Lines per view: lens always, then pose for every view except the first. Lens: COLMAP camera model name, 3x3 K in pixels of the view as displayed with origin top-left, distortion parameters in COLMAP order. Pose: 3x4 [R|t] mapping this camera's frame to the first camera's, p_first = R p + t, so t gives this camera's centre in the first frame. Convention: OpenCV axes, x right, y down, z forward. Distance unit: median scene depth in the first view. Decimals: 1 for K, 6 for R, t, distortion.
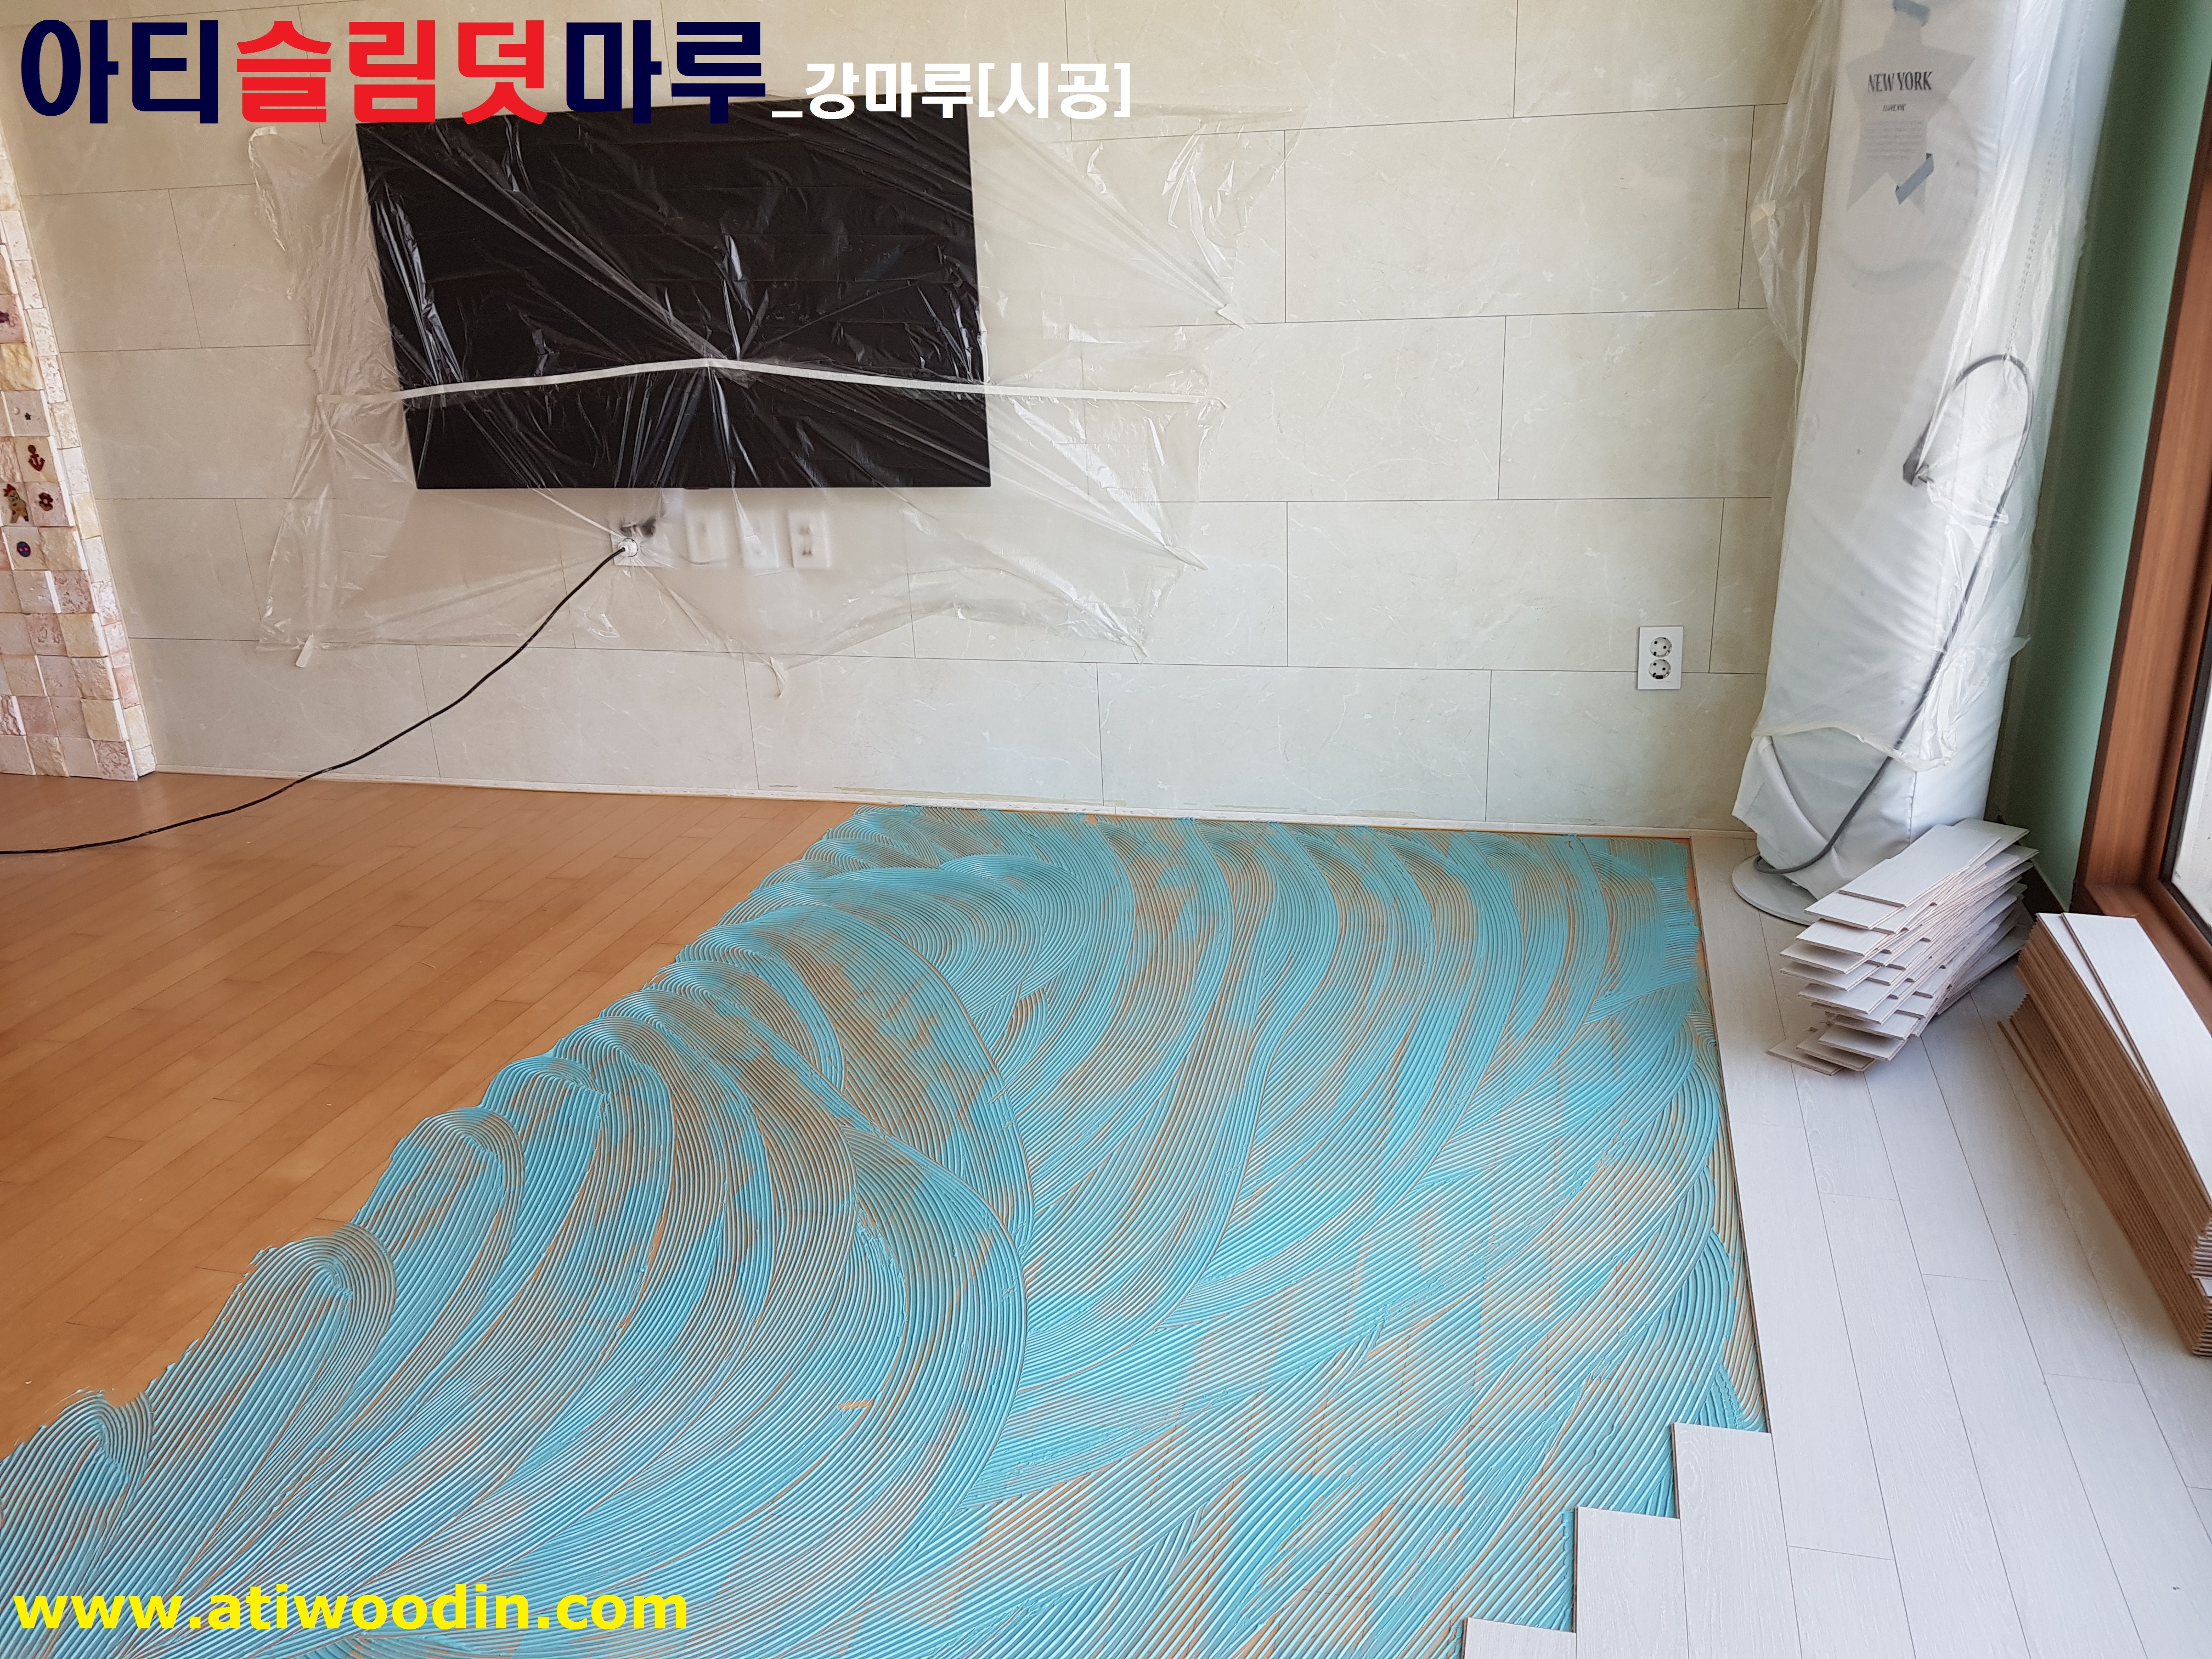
lens RADIAL K [[1724.0, 0, 1114.3], [0, 1724.0, 821.3], [0, 0, 1]] dist [0.063661, -0.099493]
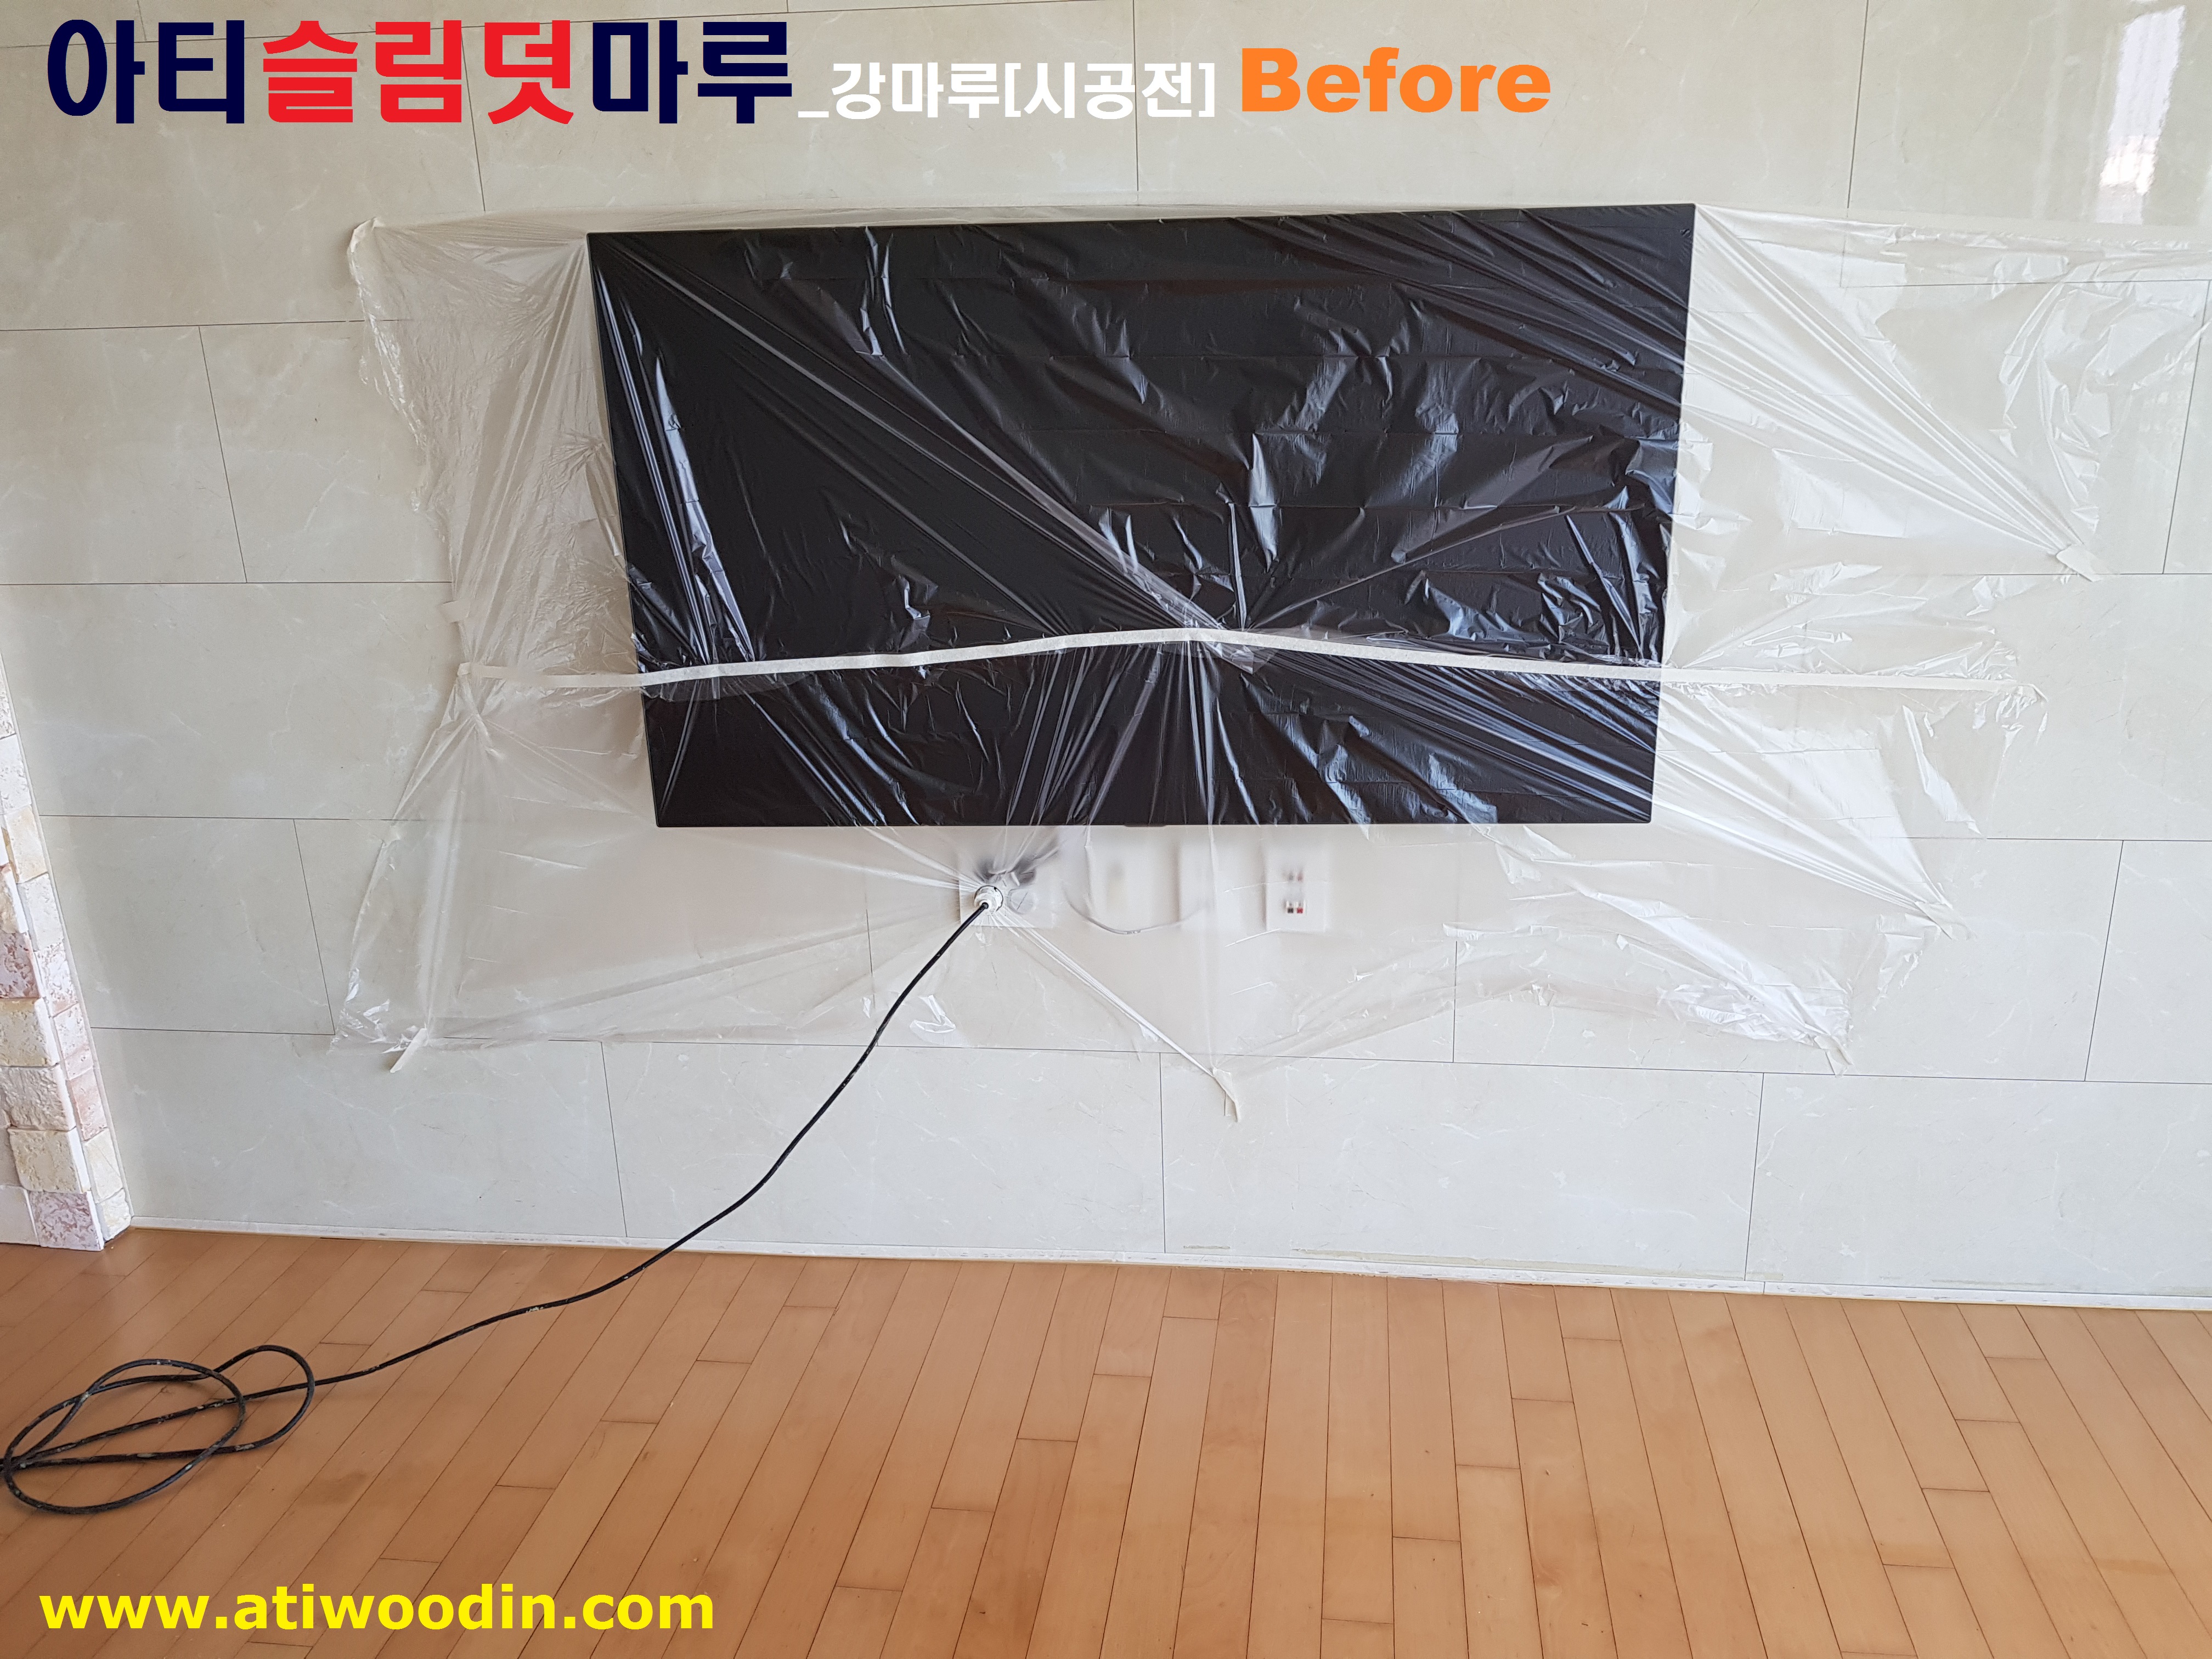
lens RADIAL K [[1724.0, 0, 1154.9], [0, 1724.0, 802.7], [0, 0, 1]] dist [0.063661, -0.099493]
pose [[0.990848, -0.026828, 0.132289, -0.318362], [0.031561, 0.998930, -0.033814, -0.179085], [-0.131240, 0.037680, 0.990634, 0.392735]]
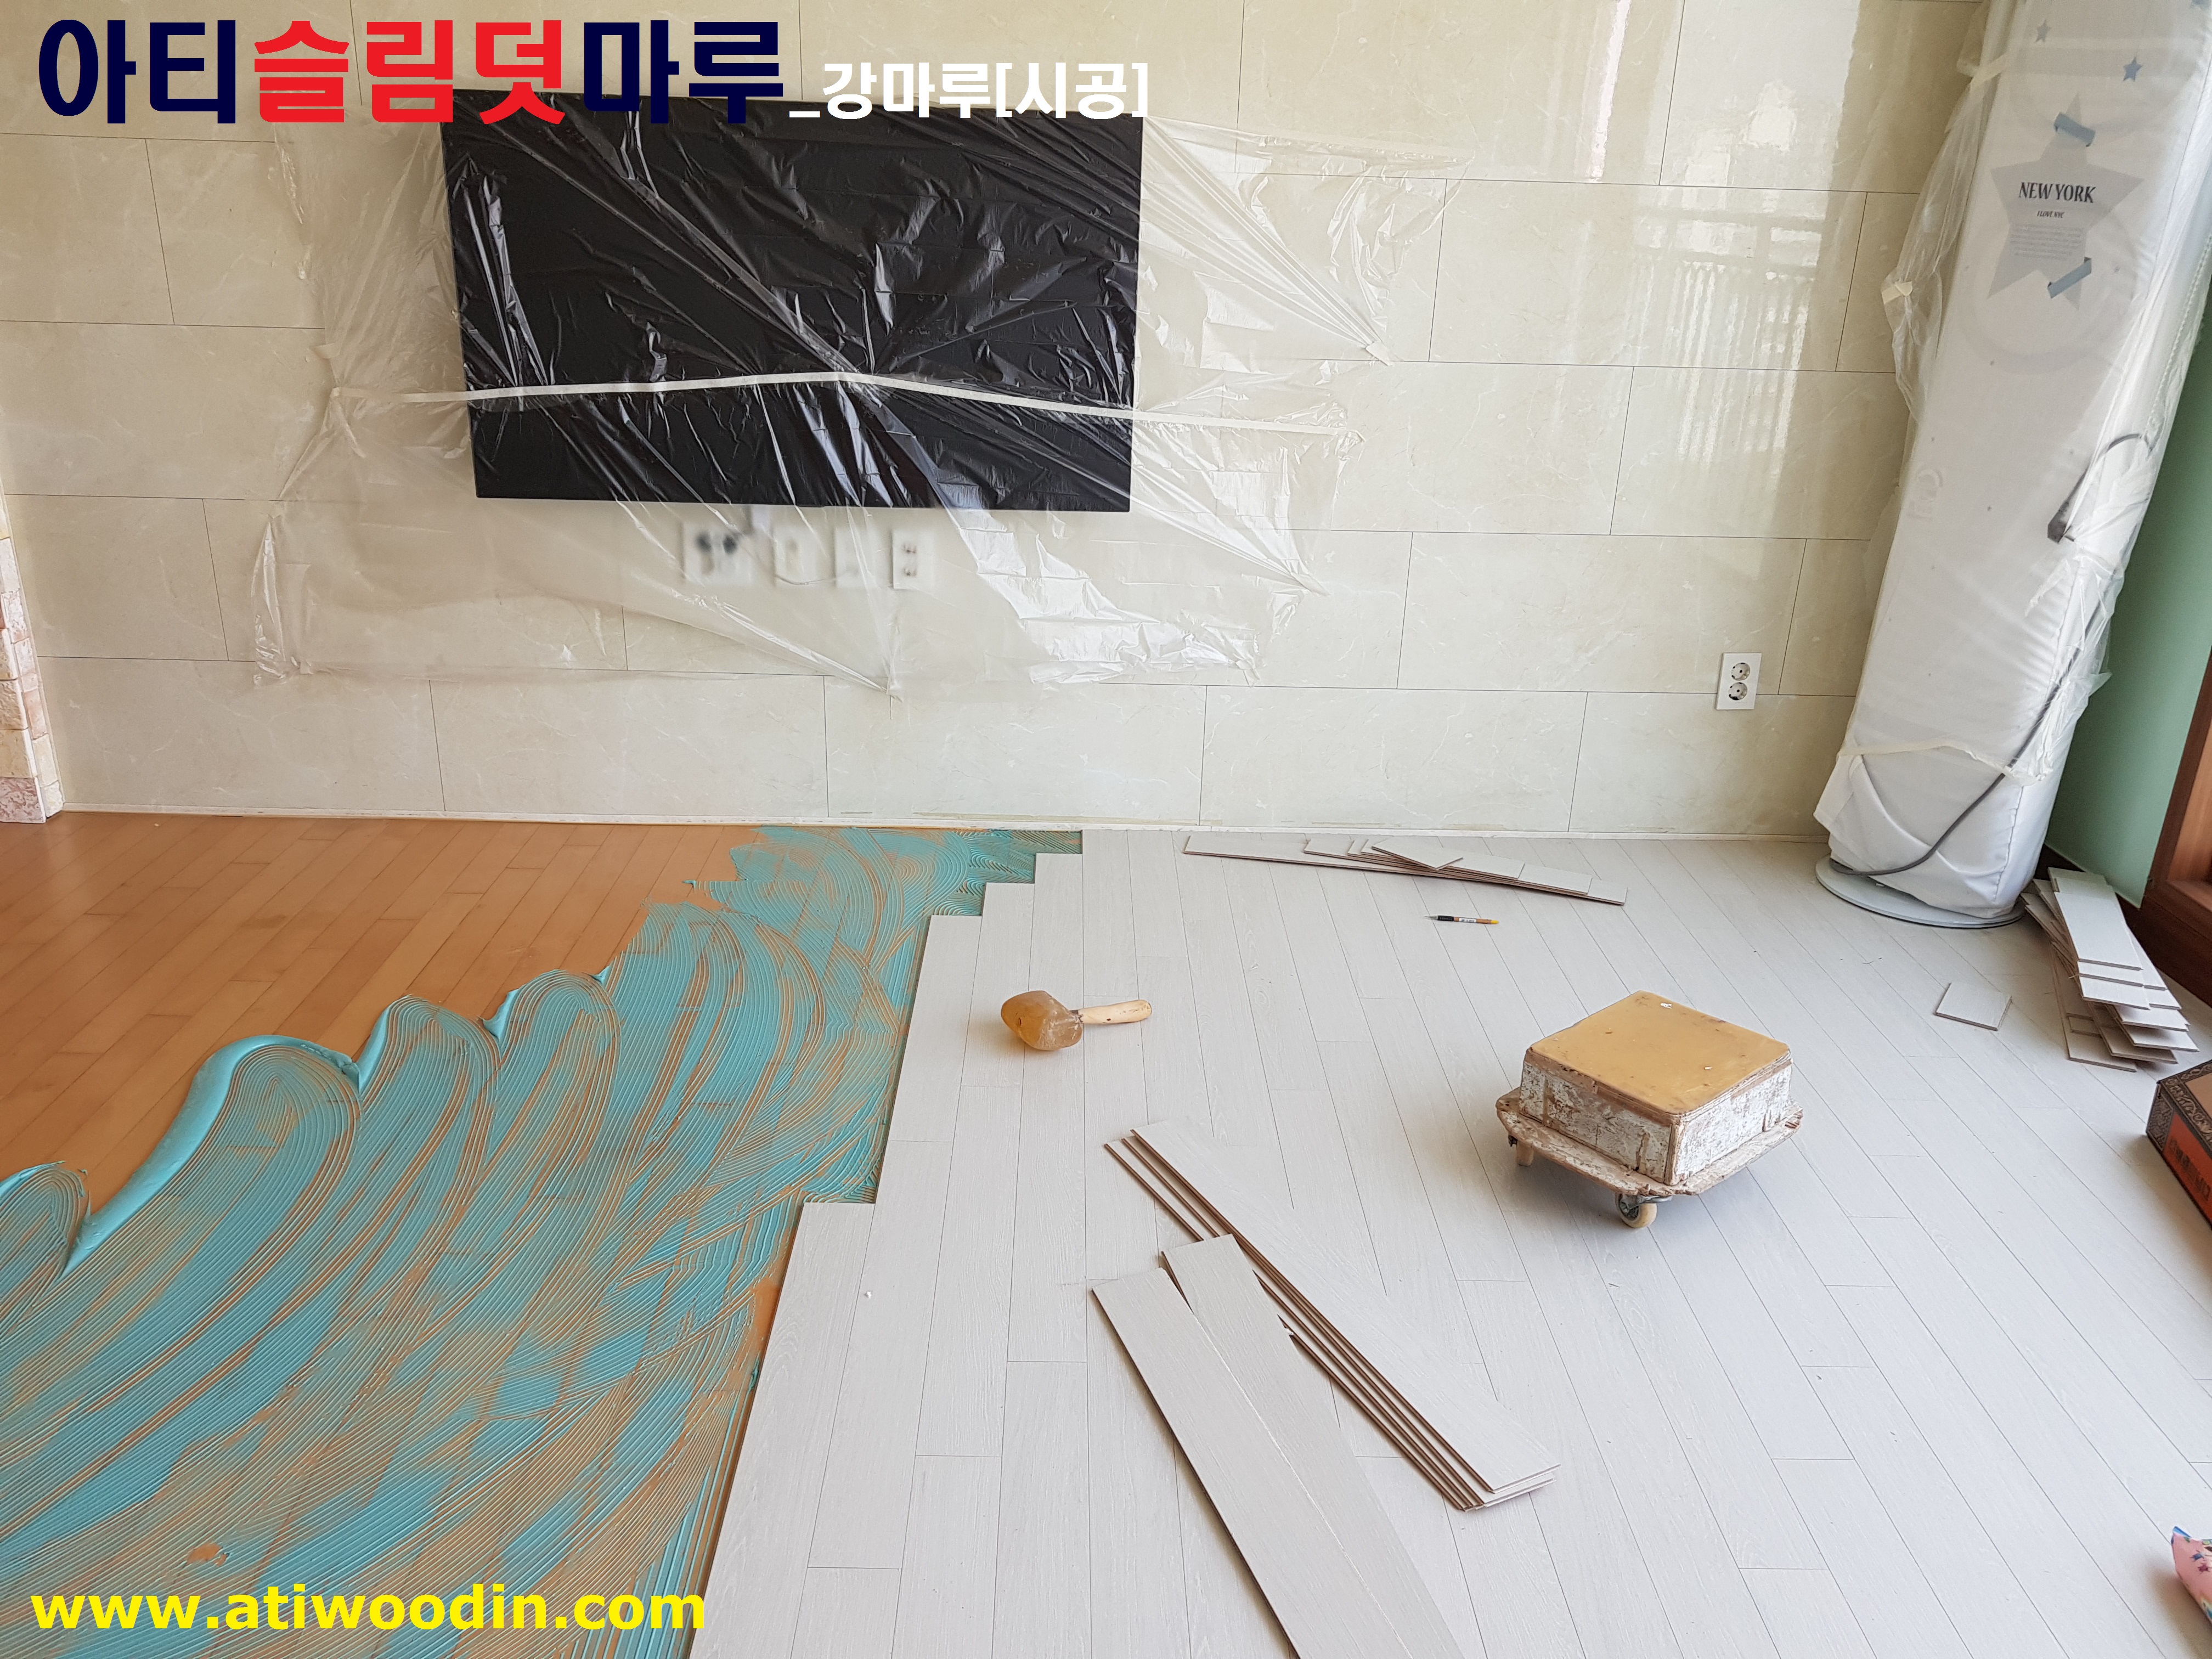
lens RADIAL K [[1724.0, 0, 1112.0], [0, 1724.0, 830.2], [0, 0, 1]] dist [0.063661, -0.099493]
pose [[0.962098, -0.030029, 0.271046, -0.344288], [0.024300, 0.999405, 0.024469, -0.033456], [-0.271619, -0.016955, 0.962255, 0.039695]]
